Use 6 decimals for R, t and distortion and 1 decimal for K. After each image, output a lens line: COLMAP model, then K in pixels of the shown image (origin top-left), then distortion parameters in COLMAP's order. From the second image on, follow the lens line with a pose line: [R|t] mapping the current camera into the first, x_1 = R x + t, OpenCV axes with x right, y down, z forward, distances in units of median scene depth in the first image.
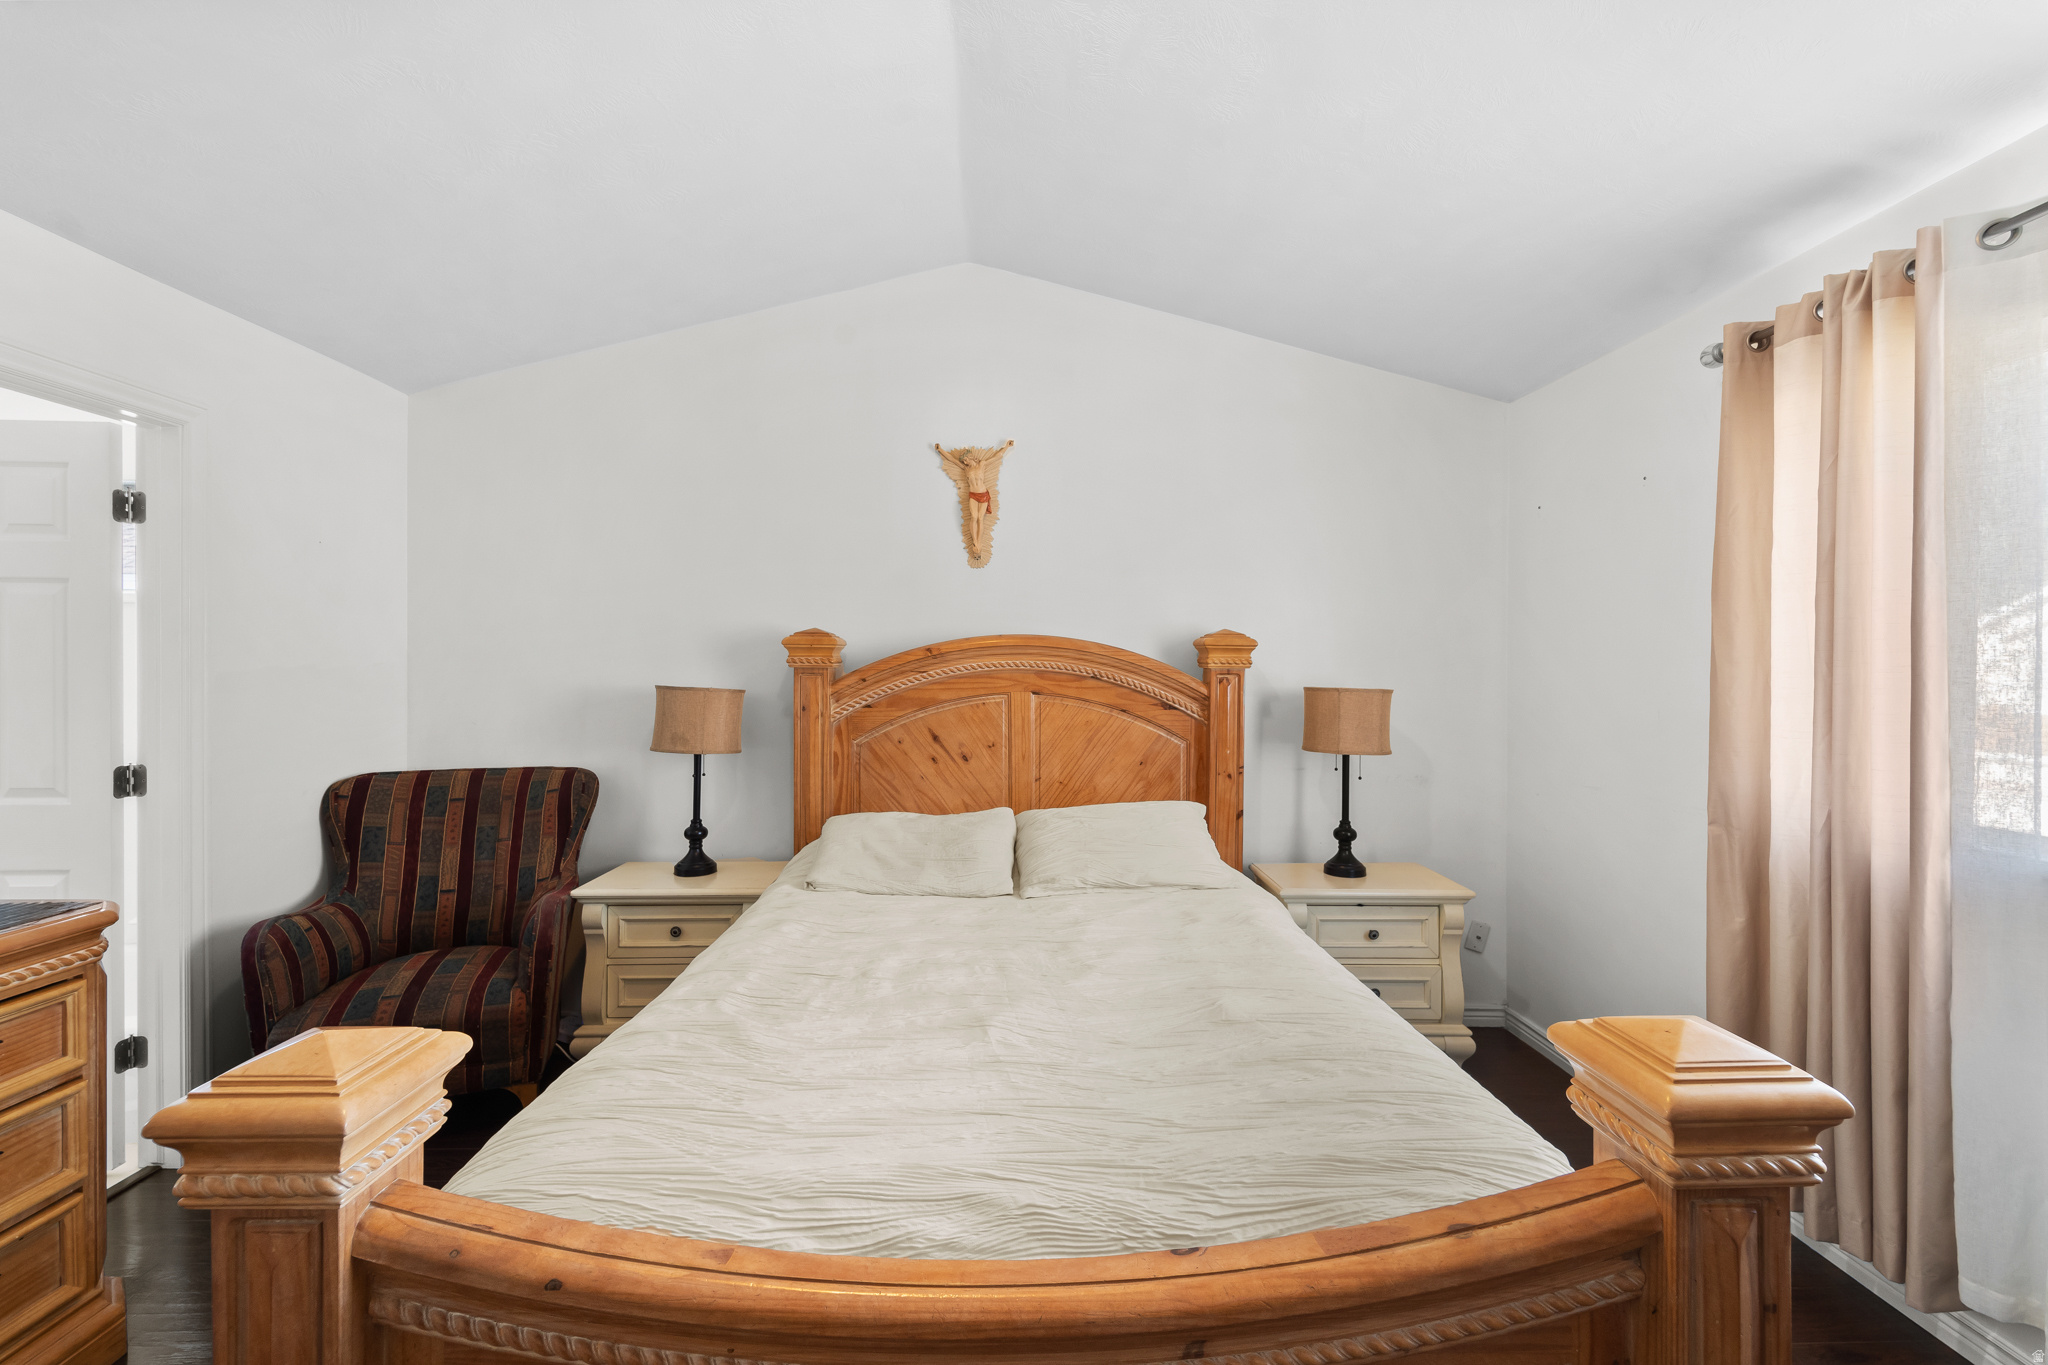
lens RADIAL K [[842.3, 0, 1024.0], [0, 842.3, 682.5], [0, 0, 1]] dist [-0.001225, -0.000585]
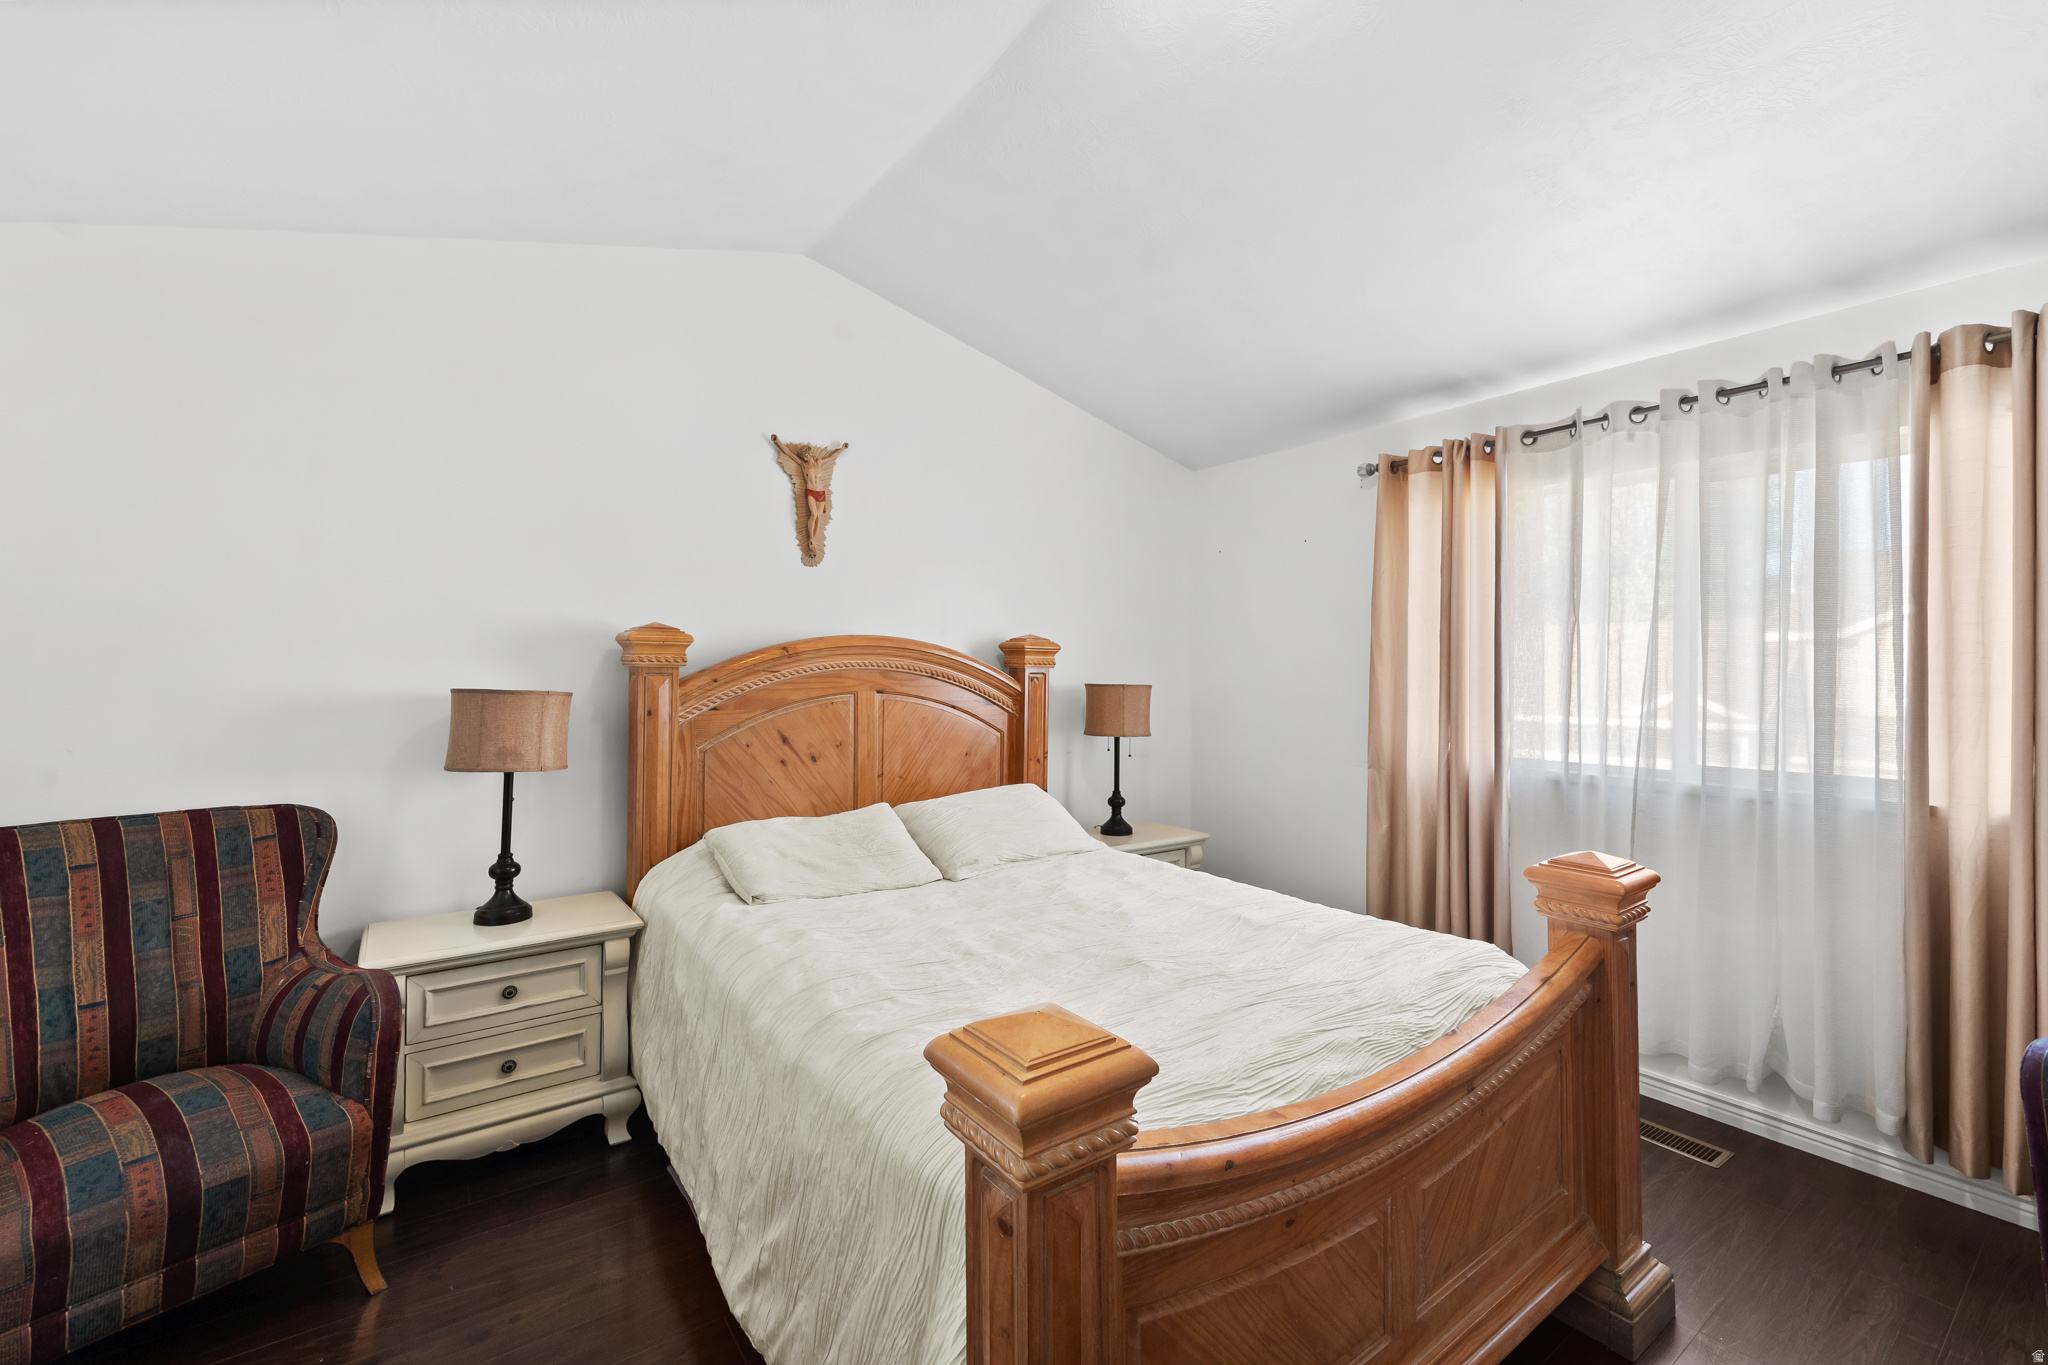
lens RADIAL K [[852.7, 0, 1025.4], [0, 852.7, 673.7], [0, 0, 1]] dist [-0.001630, -0.000576]
pose [[0.824204, -0.002202, 0.566289, -0.441378], [0.007738, 0.999943, -0.007373, -0.000723], [-0.566240, 0.010459, 0.824174, 0.036658]]
